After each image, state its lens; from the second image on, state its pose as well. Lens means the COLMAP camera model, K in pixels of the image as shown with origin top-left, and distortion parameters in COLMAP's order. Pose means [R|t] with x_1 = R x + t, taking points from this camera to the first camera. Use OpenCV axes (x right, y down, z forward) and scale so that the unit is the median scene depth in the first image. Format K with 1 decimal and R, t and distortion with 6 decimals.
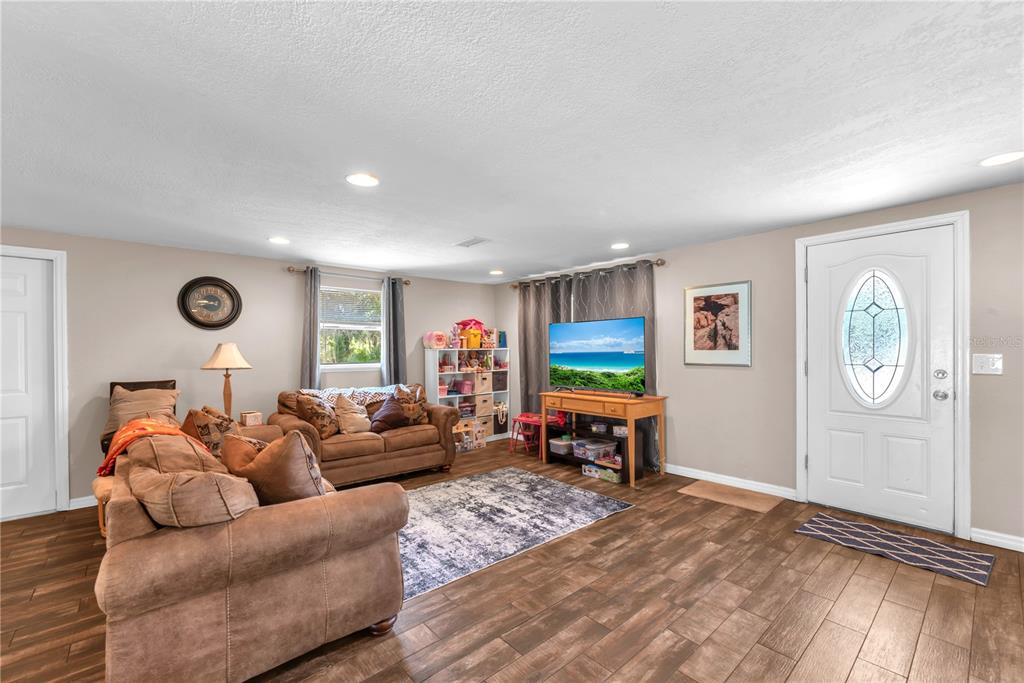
lens RADIAL K [[424.9, 0, 507.3], [0, 424.9, 351.0], [0, 0, 1]] dist [-0.003112, 0.000061]
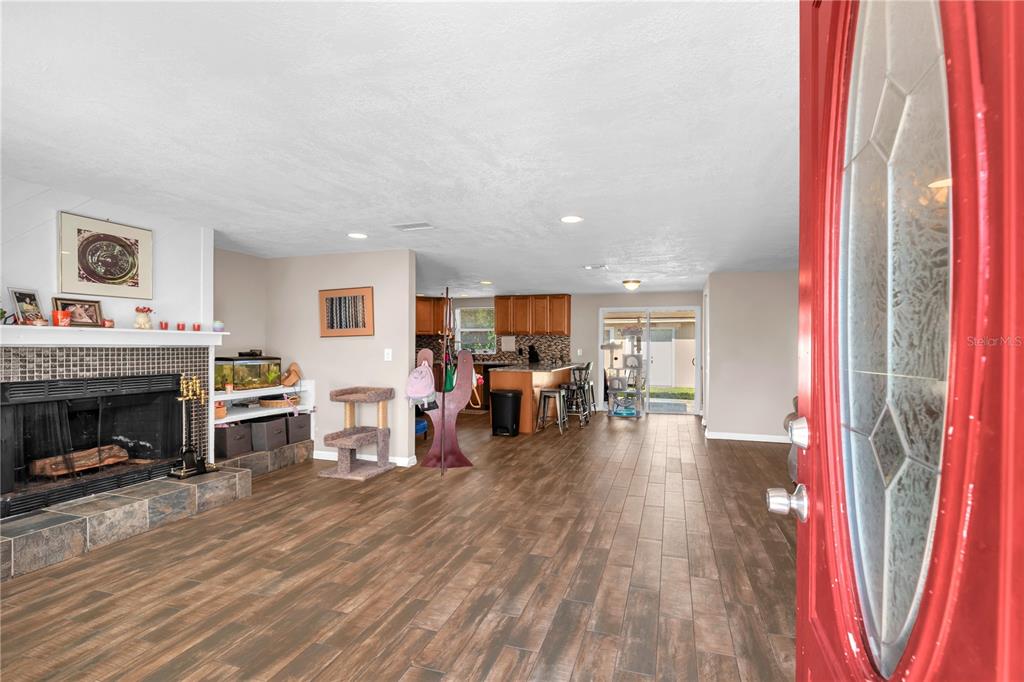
lens RADIAL K [[436.8, 0, 542.3], [0, 436.8, 348.4], [0, 0, 1]] dist [-0.001366, 0.000101]
pose [[-0.843732, 0.007375, -0.536714, 0.701942], [0.001492, 0.999934, 0.011394, -0.001805], [0.536762, 0.008813, -0.843687, 0.856409]]
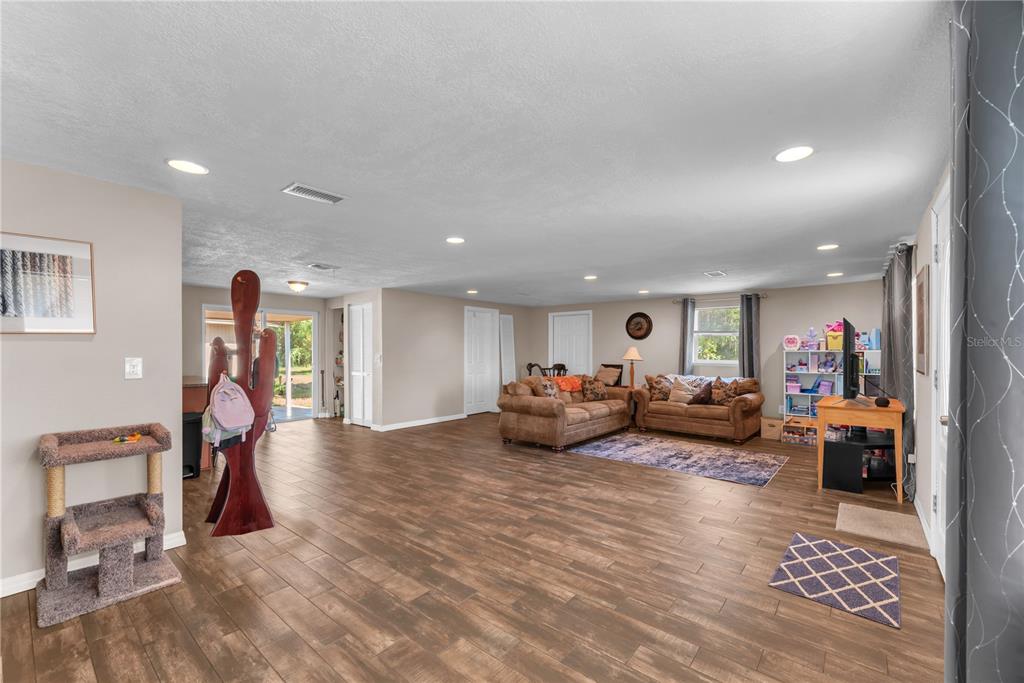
lens RADIAL K [[424.9, 0, 507.3], [0, 424.9, 351.0], [0, 0, 1]] dist [-0.003112, 0.000061]
pose [[0.149457, 0.006047, -0.988750, 1.156778], [-0.006142, 0.999968, 0.005187, -0.005302], [0.988749, 0.005297, 0.149489, 0.126042]]
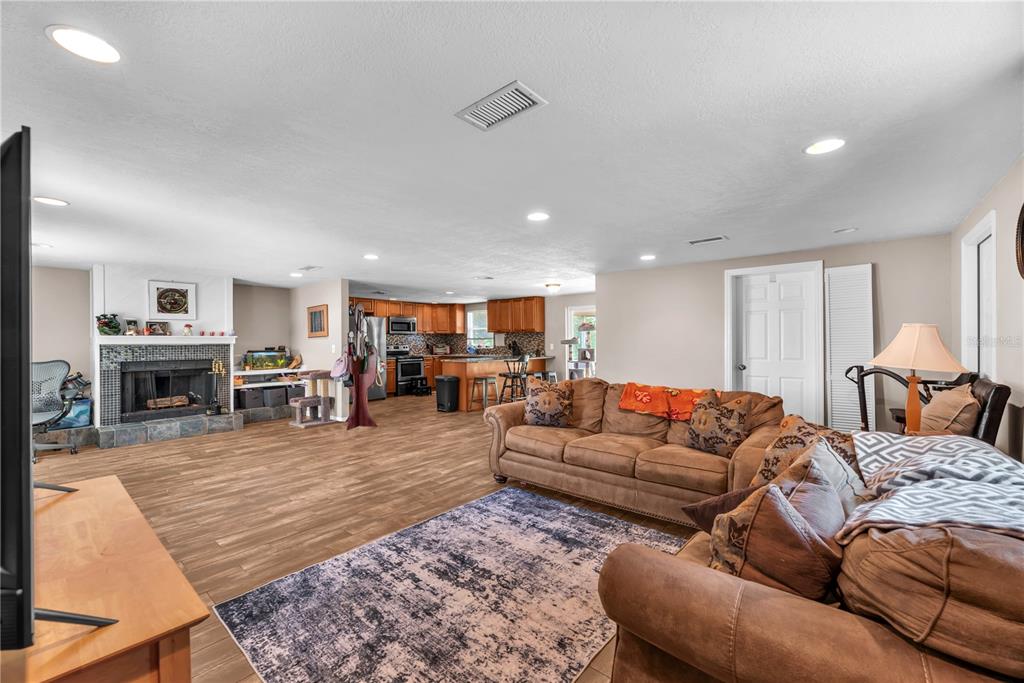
lens RADIAL K [[415.9, 0, 506.6], [0, 415.9, 344.7], [0, 0, 1]] dist [-0.000667, -0.000017]
pose [[-0.988686, 0.013616, -0.149379, -0.019685], [0.011800, 0.999845, 0.013037, -0.003563], [0.149534, 0.011127, -0.988694, 1.421574]]
